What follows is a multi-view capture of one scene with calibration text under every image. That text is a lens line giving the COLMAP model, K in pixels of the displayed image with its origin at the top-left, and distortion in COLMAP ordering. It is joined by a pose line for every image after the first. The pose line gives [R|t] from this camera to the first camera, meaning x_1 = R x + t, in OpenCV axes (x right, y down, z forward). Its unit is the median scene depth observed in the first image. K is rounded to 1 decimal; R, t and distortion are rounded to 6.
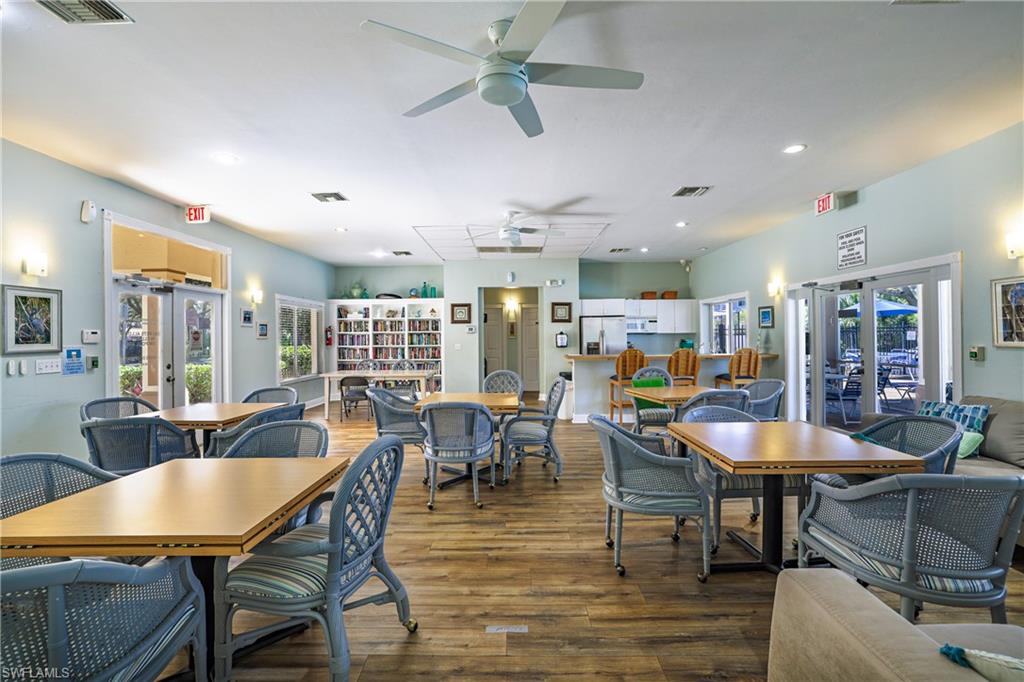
lens RADIAL K [[447.2, 0, 509.7], [0, 447.2, 333.0], [0, 0, 1]] dist [-0.041509, 0.017735]
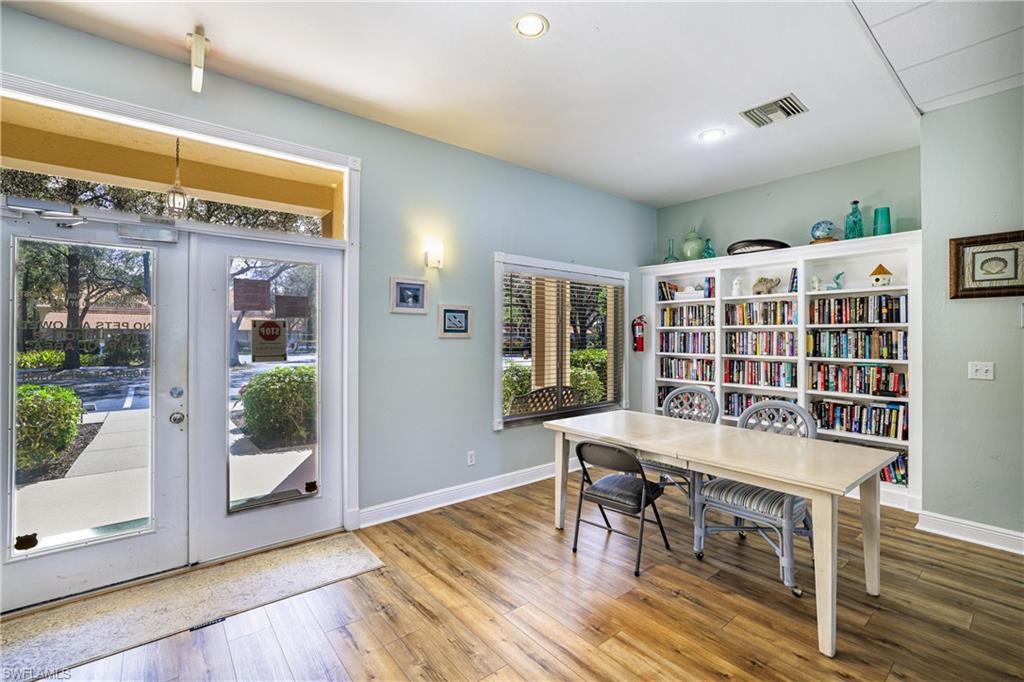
lens RADIAL K [[447.2, 0, 509.7], [0, 447.2, 333.0], [0, 0, 1]] dist [-0.041509, 0.017735]
pose [[0.636431, 0.006407, -0.771307, -0.085045], [-0.003979, 0.999979, 0.005024, 0.003488], [0.771323, -0.000128, 0.636443, 0.517104]]
